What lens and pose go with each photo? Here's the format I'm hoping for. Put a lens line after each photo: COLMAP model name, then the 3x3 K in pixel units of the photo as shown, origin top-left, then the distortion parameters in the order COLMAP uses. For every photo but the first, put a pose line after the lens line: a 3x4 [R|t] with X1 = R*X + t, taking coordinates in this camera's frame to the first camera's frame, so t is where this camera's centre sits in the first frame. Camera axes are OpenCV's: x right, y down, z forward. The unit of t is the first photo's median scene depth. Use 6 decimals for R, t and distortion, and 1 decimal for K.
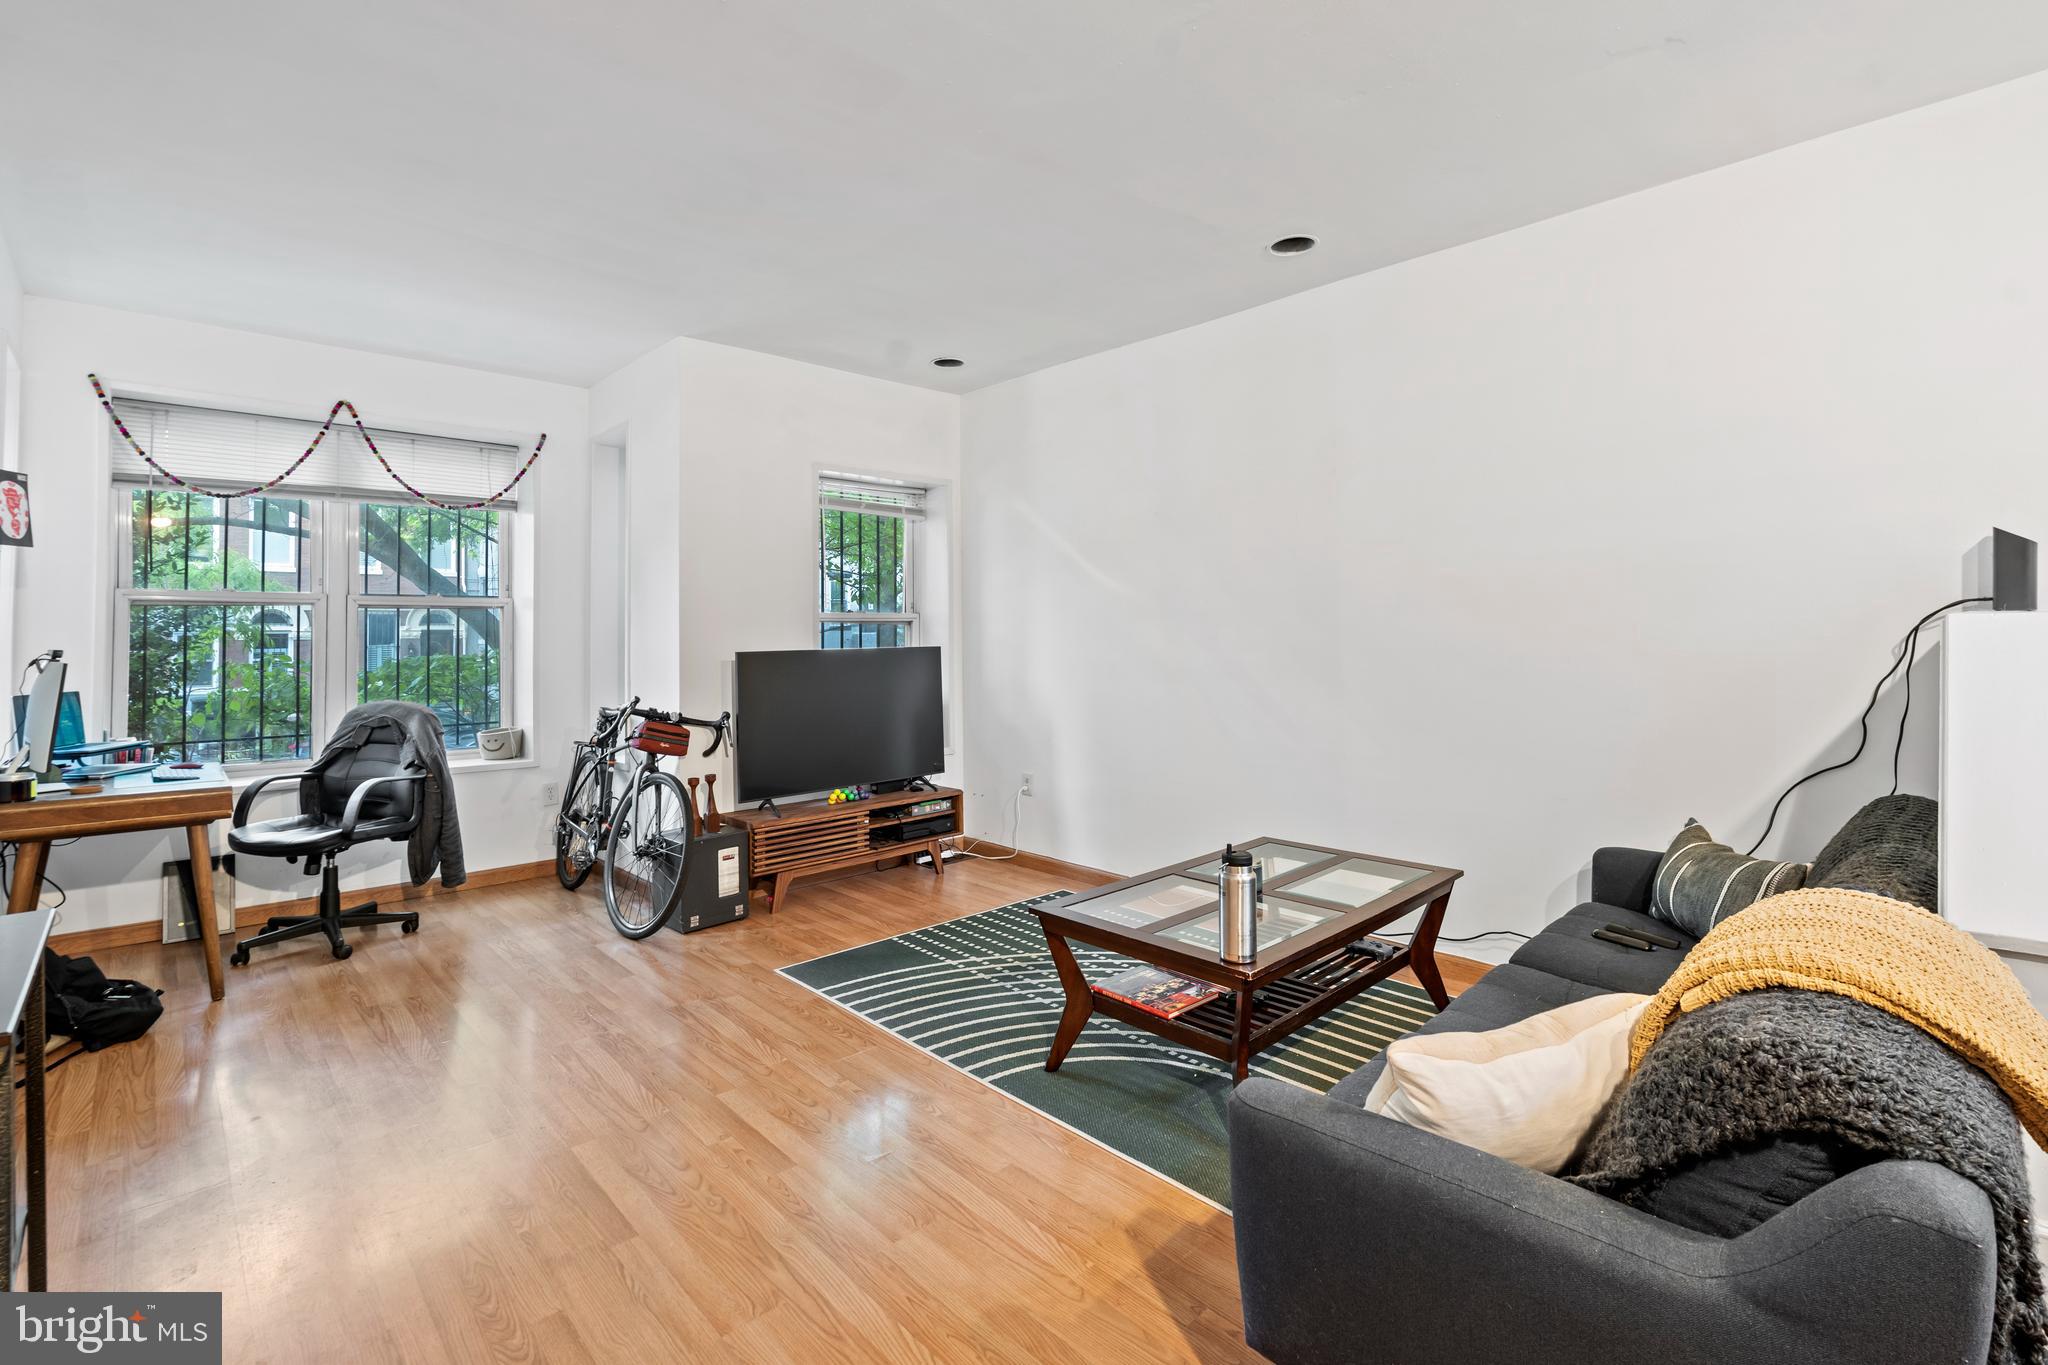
lens RADIAL K [[920.0, 0, 1017.3], [0, 920.0, 608.7], [0, 0, 1]] dist [-0.000485, 0.000148]
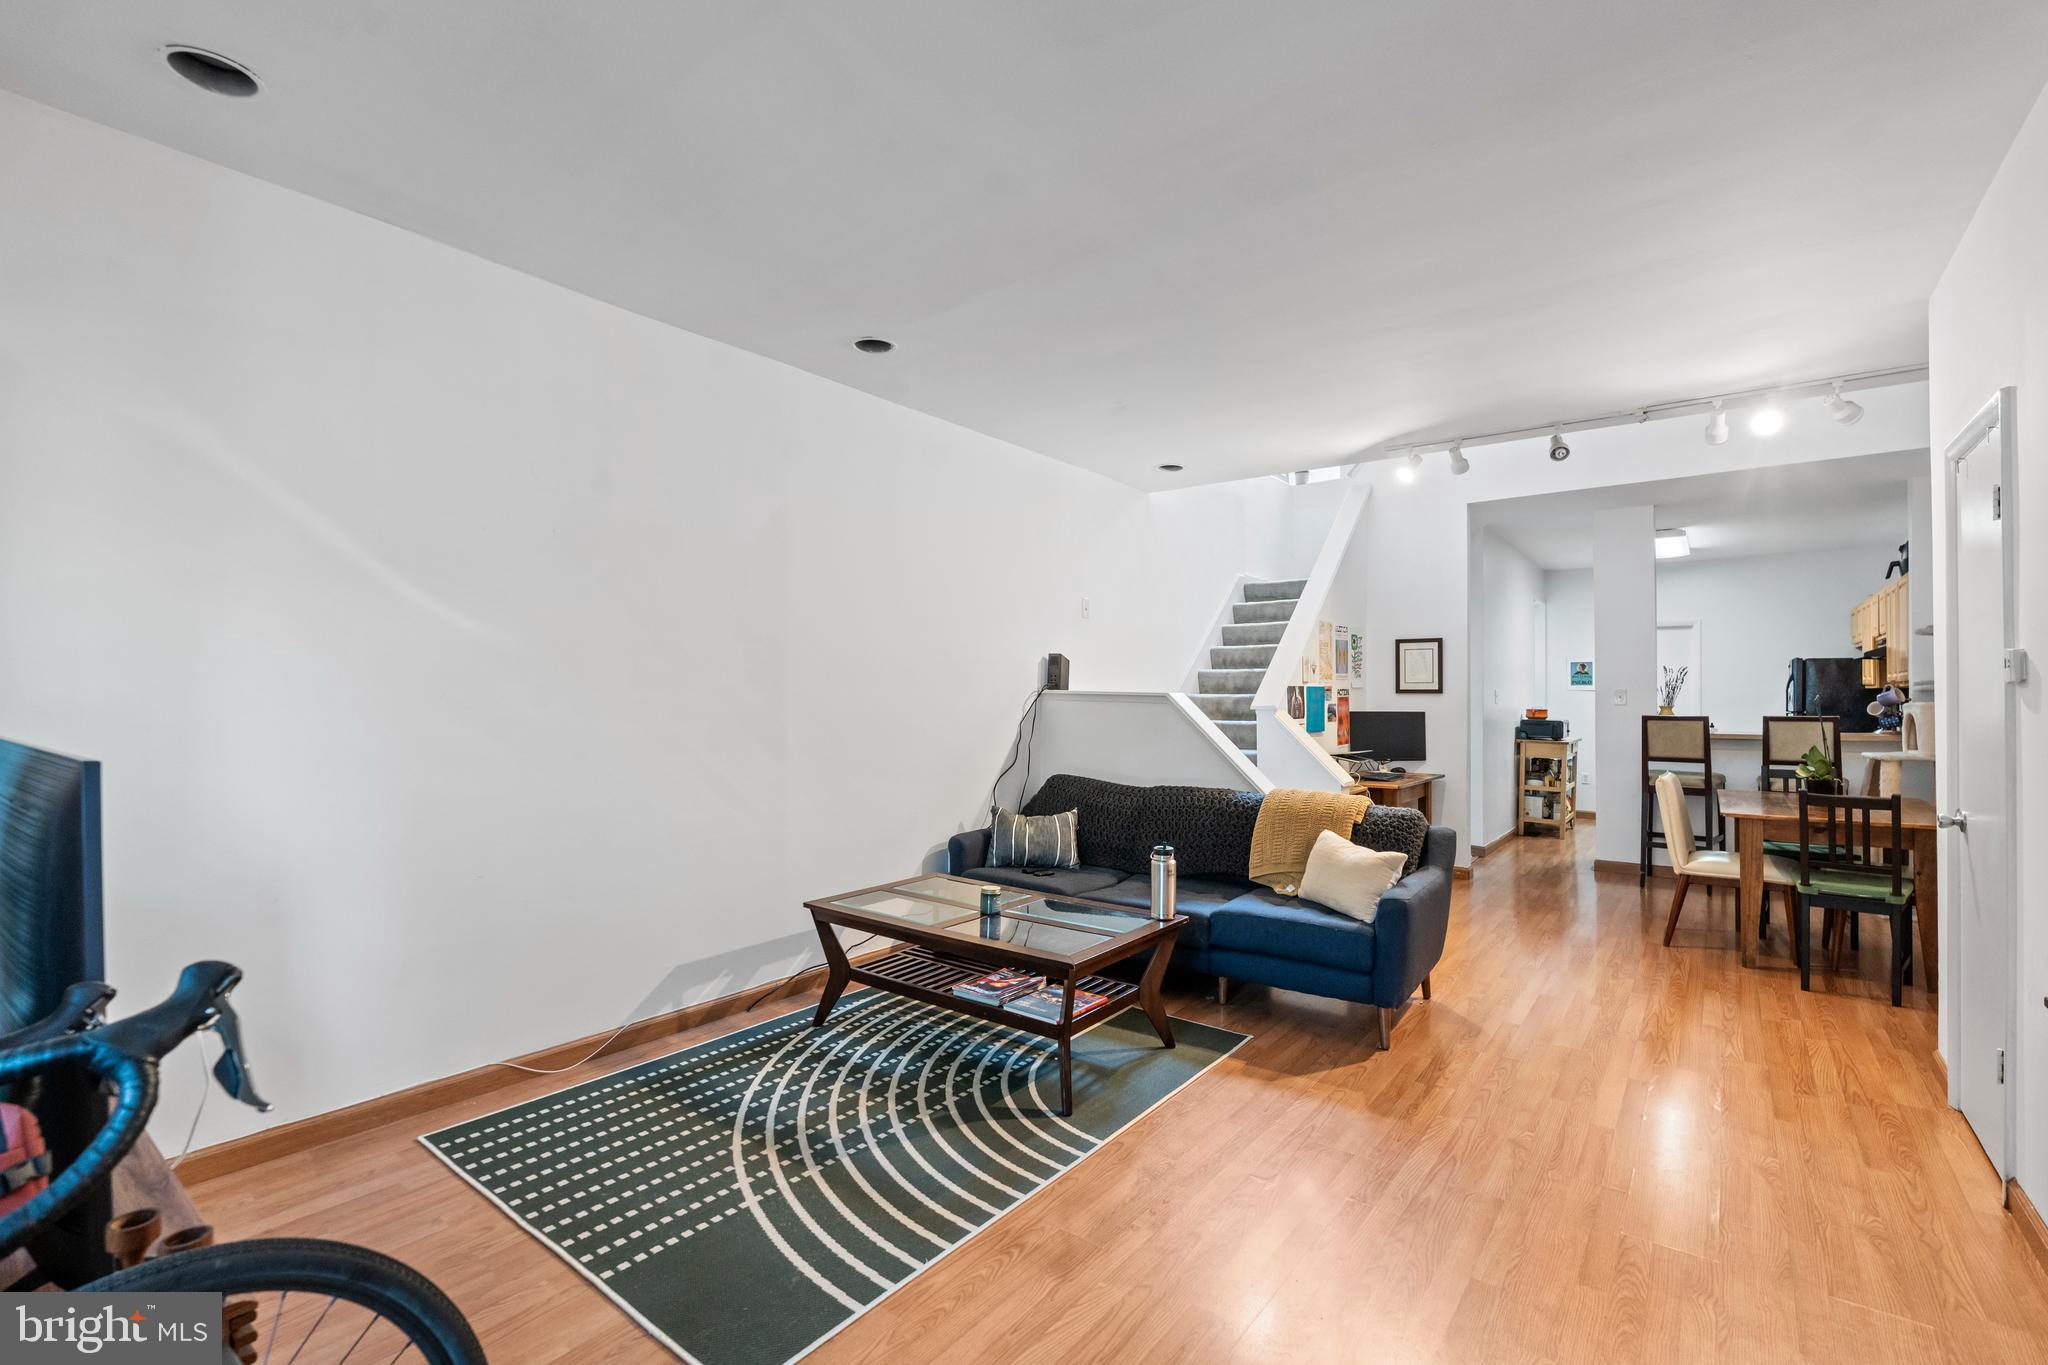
lens RADIAL K [[923.1, 0, 1024.0], [0, 923.1, 682.5], [0, 0, 1]] dist [-0.002742, 0.000313]
pose [[-0.160617, 0.015444, 0.986896, -0.678553], [-0.029824, 0.999345, -0.020493, 0.023125], [-0.986566, -0.032725, -0.160052, 0.837231]]
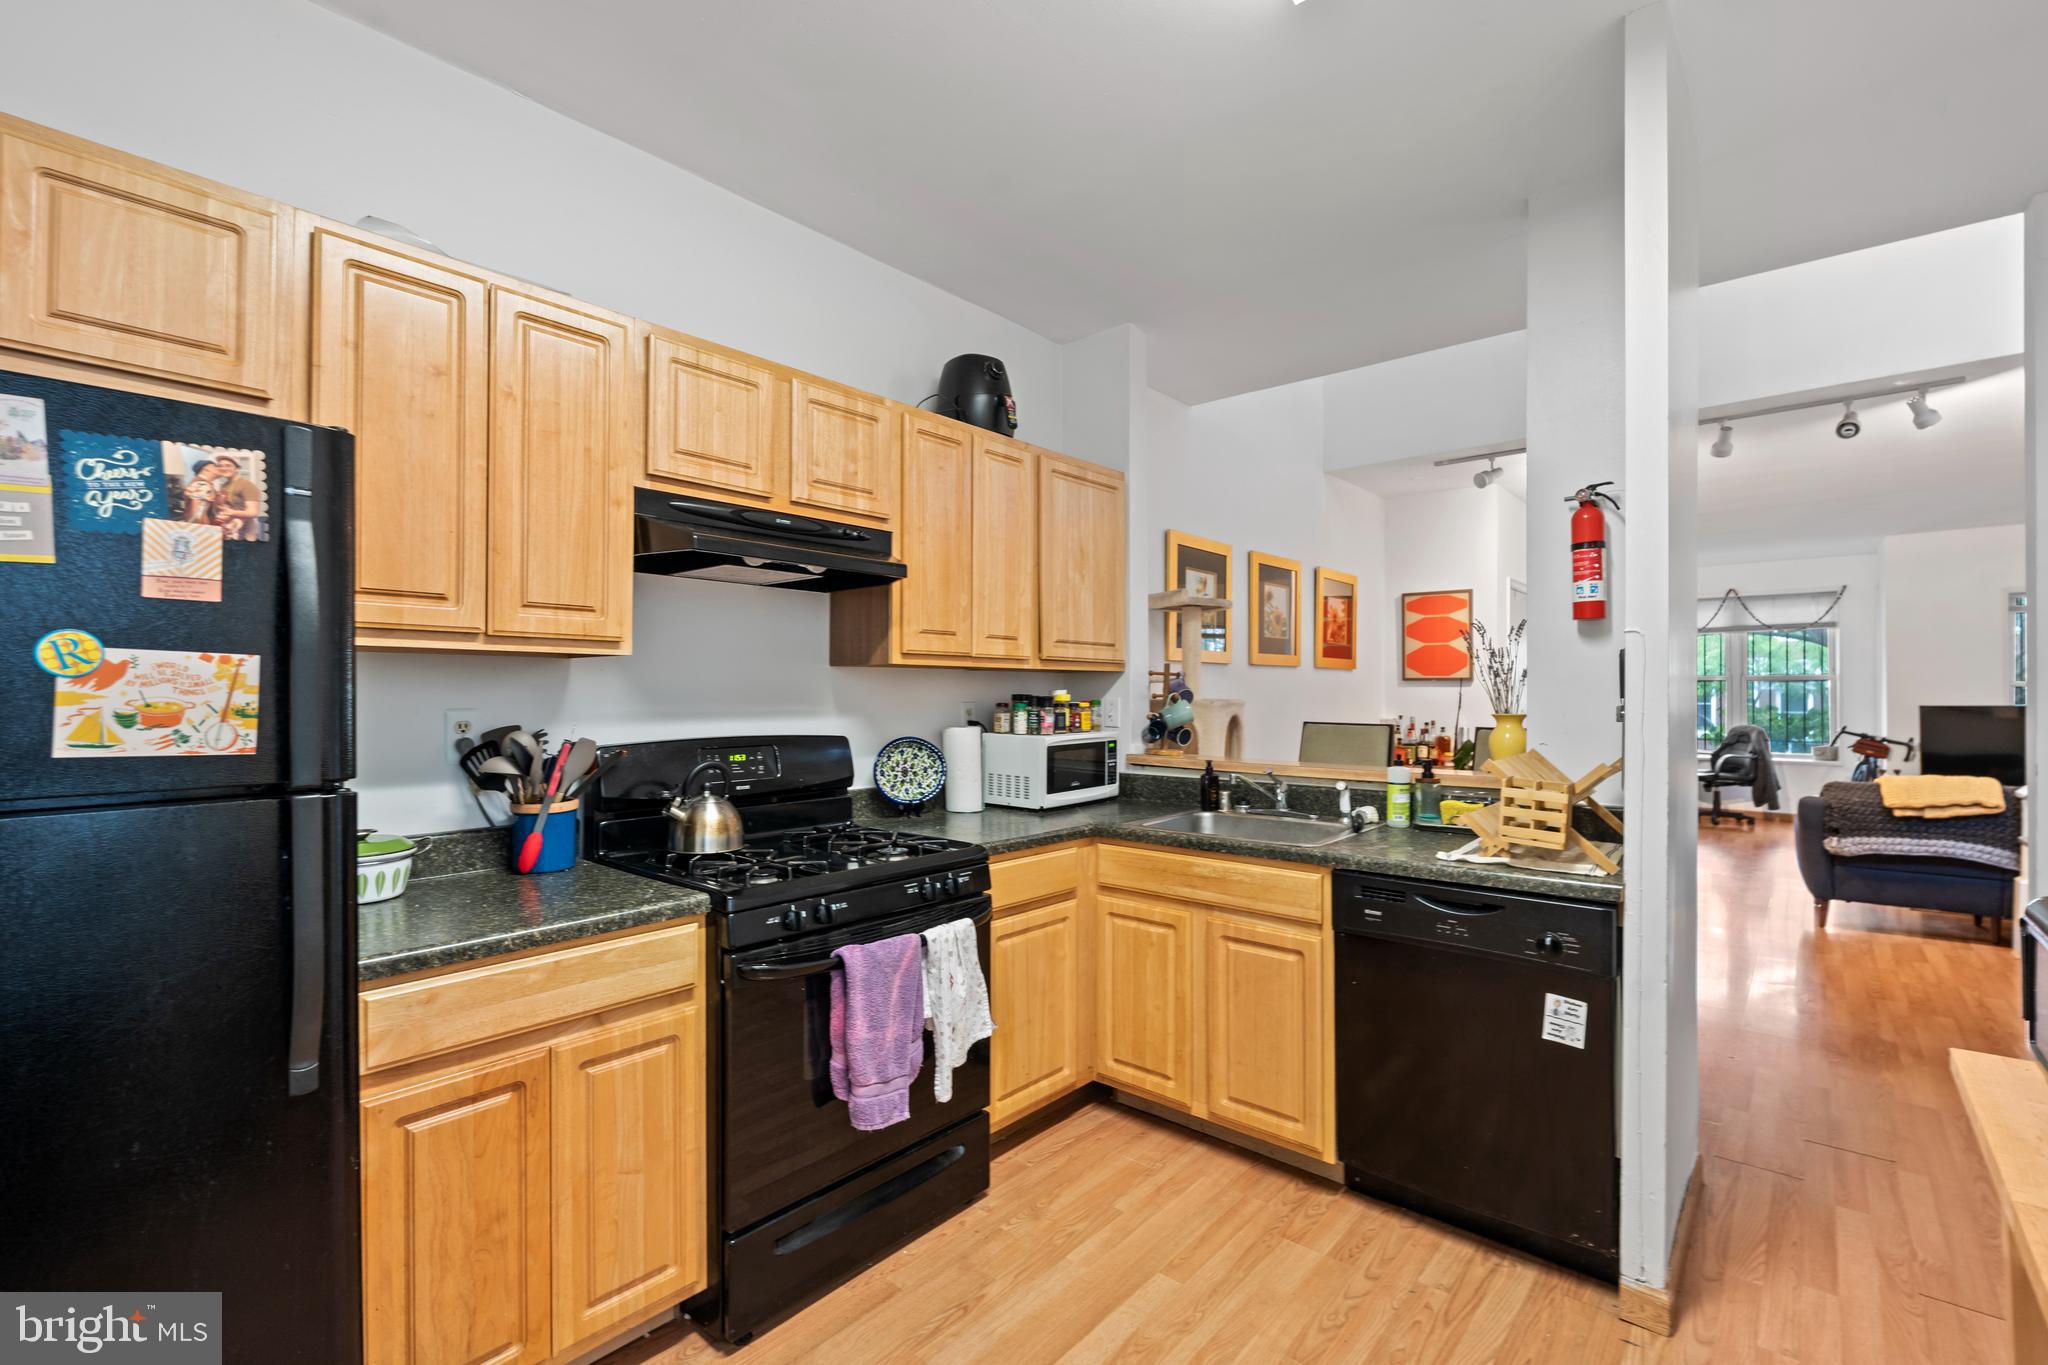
lens RADIAL K [[925.0, 0, 1046.3], [0, 925.0, 680.6], [0, 0, 1]] dist [0.042114, -0.015281]
pose [[0.127937, -0.010786, -0.991724, 1.460807], [0.025482, 0.999647, -0.007584, -0.033992], [0.991455, -0.024301, 0.128166, -1.040189]]
